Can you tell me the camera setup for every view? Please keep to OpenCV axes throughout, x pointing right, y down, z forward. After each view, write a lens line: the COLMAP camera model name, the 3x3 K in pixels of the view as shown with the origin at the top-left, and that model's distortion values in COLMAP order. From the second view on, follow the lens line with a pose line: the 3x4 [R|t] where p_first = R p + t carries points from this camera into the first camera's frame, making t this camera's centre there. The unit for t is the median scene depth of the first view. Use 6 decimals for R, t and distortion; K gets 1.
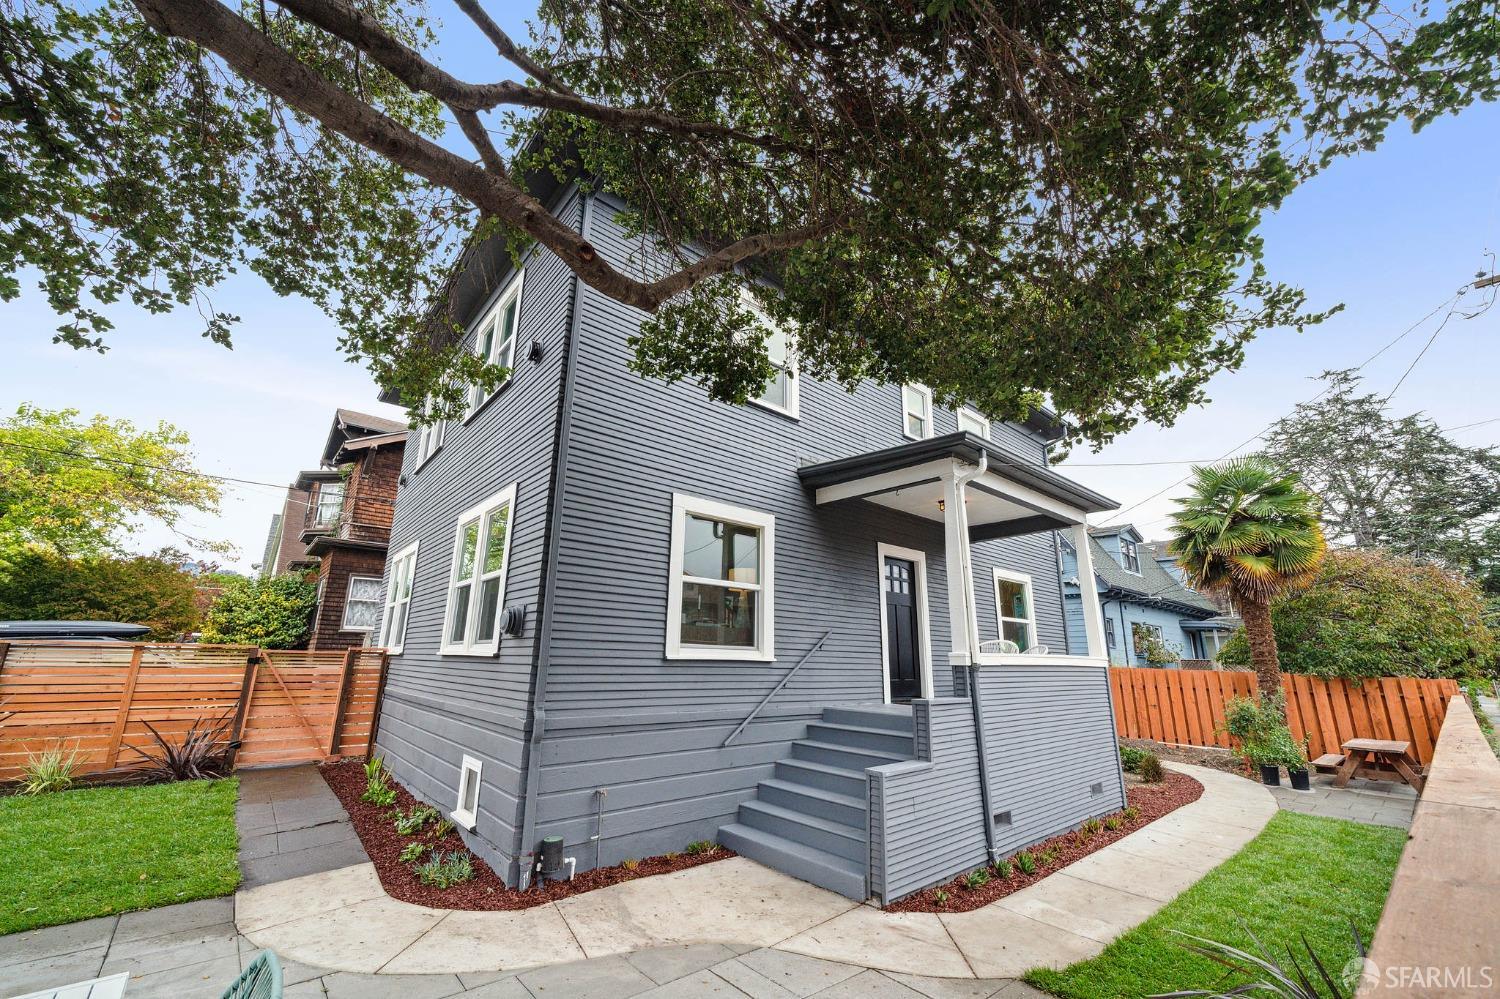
lens RADIAL K [[587.2, 0, 784.7], [0, 587.2, 520.3], [0, 0, 1]] dist [0.001317, -0.000145]
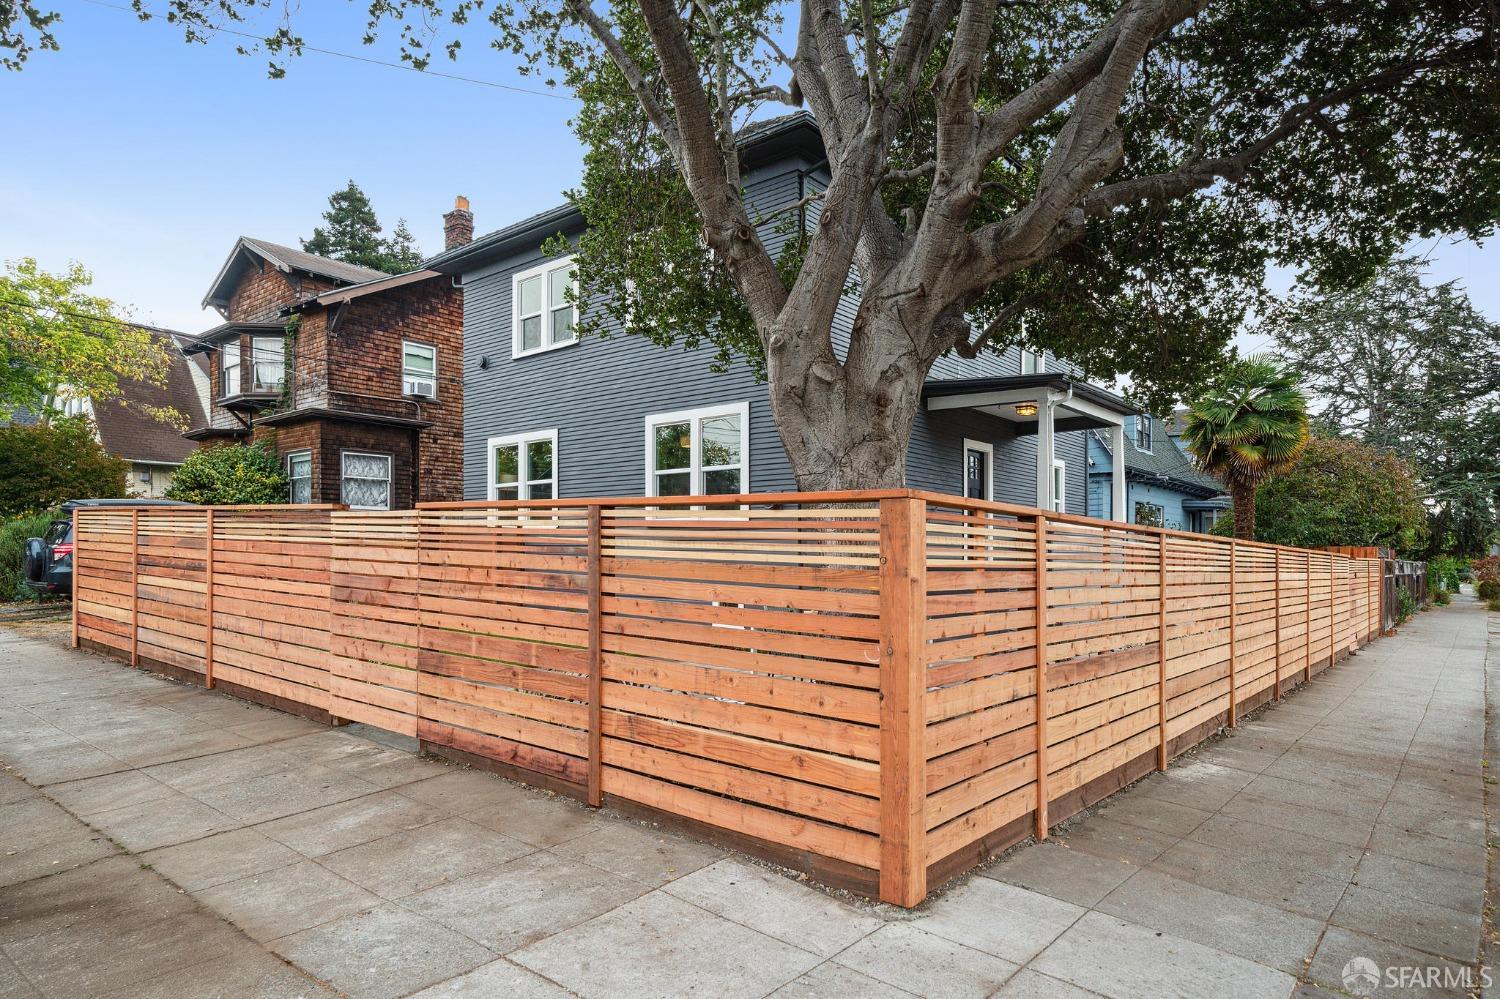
lens RADIAL K [[846.5, 0, 756.8], [0, 846.5, 581.4], [0, 0, 1]] dist [0.001419, 0.001060]
pose [[0.992721, -0.010033, 0.120015, -0.387611], [-0.021841, 0.965002, 0.261330, -0.100537], [-0.118437, -0.262049, 0.957759, -0.581228]]
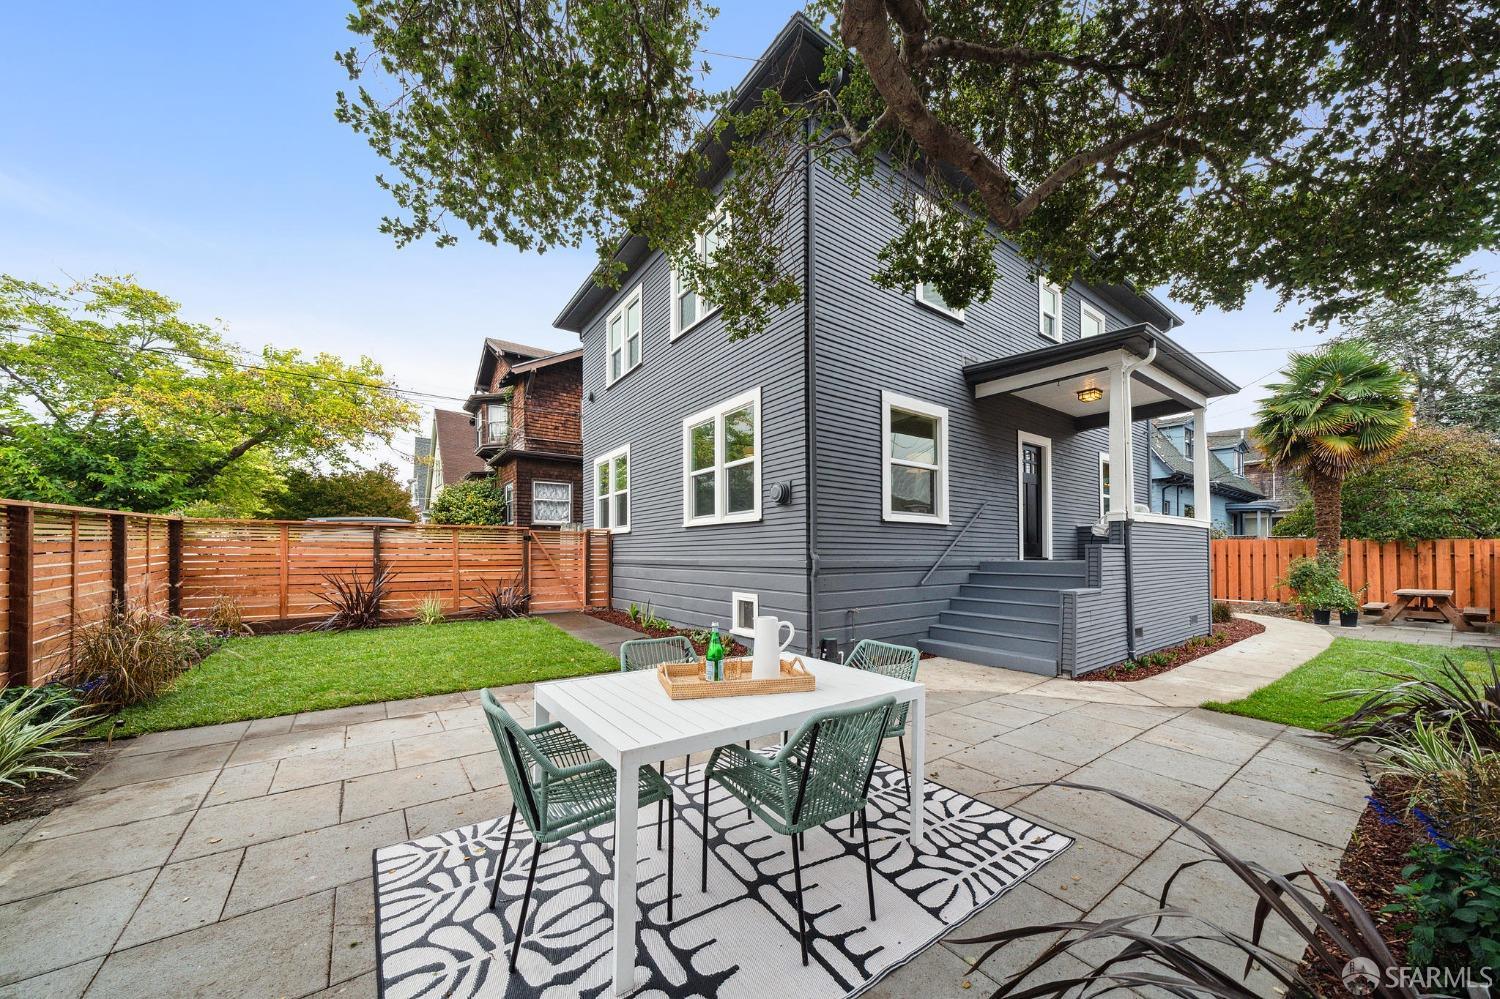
lens RADIAL K [[521.5, 0, 781.0], [0, 521.5, 559.9], [0, 0, 1]] dist [-0.007530, 0.001495]
pose [[0.996129, -0.014709, -0.086664, -0.182642], [0.035242, 0.970025, 0.240435, 0.017046], [0.080530, -0.242558, 0.966789, -0.096202]]
